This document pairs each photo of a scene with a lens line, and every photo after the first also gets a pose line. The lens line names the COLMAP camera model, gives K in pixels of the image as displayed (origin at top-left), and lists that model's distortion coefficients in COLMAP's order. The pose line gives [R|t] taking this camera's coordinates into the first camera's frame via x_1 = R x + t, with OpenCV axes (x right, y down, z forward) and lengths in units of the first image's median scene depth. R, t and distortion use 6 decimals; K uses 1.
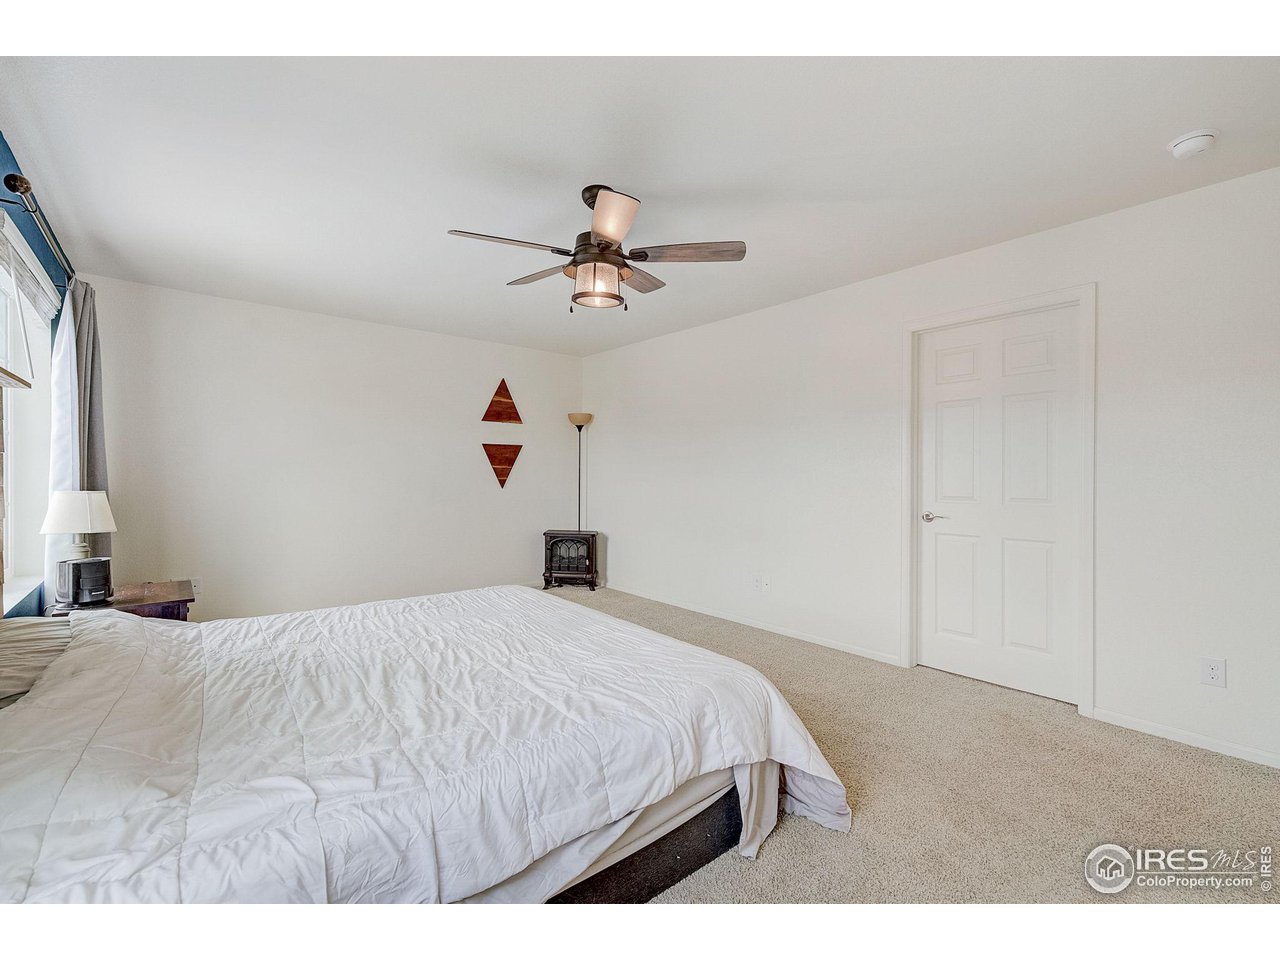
lens RADIAL K [[564.1, 0, 630.2], [0, 564.1, 475.8], [0, 0, 1]] dist [-0.002207, 0.000261]
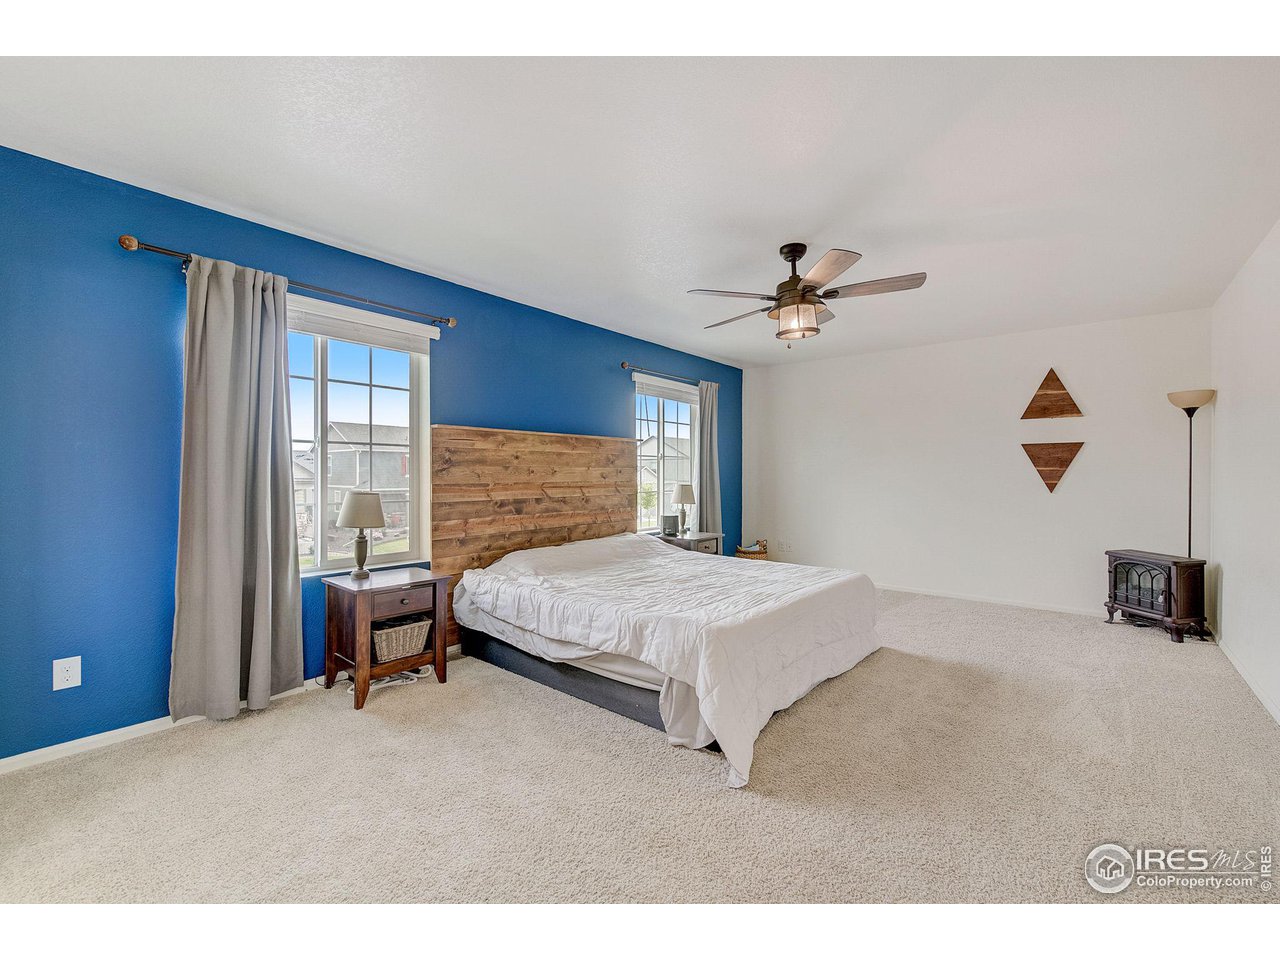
lens RADIAL K [[564.1, 0, 630.2], [0, 564.1, 475.8], [0, 0, 1]] dist [-0.002207, 0.000261]
pose [[0.171379, -0.002895, -0.985201, 0.520571], [-0.003893, 0.999986, -0.003616, 0.000805], [0.985197, 0.004456, 0.171365, 0.207269]]
